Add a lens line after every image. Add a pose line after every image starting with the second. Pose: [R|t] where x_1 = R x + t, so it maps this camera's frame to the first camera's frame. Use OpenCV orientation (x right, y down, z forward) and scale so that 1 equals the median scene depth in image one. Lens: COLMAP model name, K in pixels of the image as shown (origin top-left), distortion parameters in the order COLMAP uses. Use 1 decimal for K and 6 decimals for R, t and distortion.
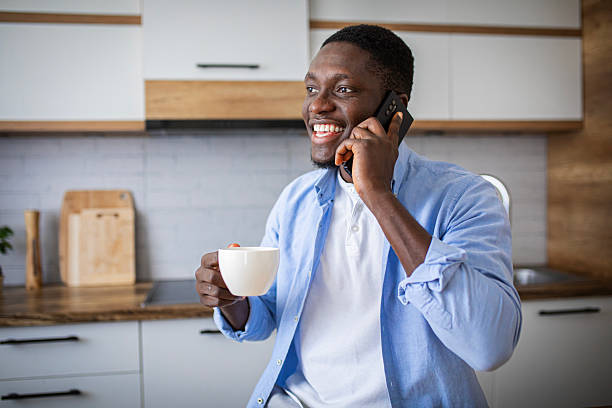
lens RADIAL K [[573.5, 0, 306.0], [0, 573.5, 204.0], [0, 0, 1]] dist [-0.046499, 0.018684]
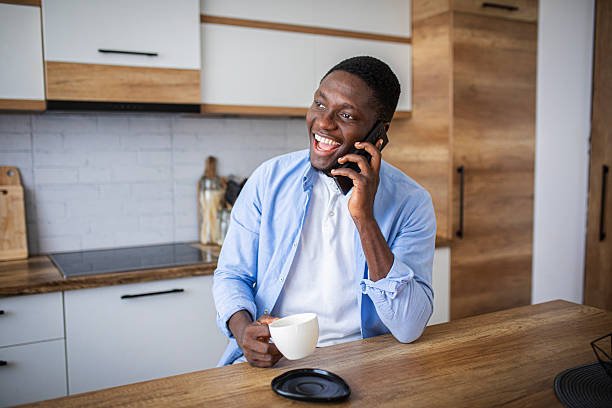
lens RADIAL K [[573.5, 0, 306.0], [0, 573.5, 204.0], [0, 0, 1]] dist [-0.046499, 0.018684]
pose [[0.938120, -0.021664, 0.345633, -0.186405], [0.000463, 0.998119, 0.061304, -0.021055], [-0.346311, -0.057350, 0.936365, -0.128215]]
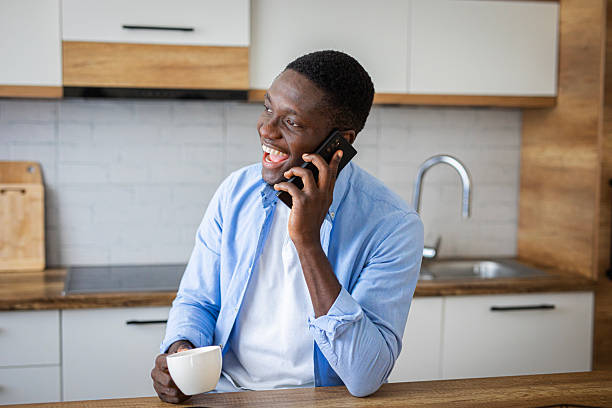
lens RADIAL K [[839.8, 0, 306.0], [0, 839.8, 204.0], [0, 0, 1]] dist [0.010105, -0.017612]
pose [[0.996913, 0.022198, 0.075306, 0.000227], [-0.026309, 0.998192, 0.054040, -0.042420], [-0.073970, -0.055855, 0.995695, -0.312337]]
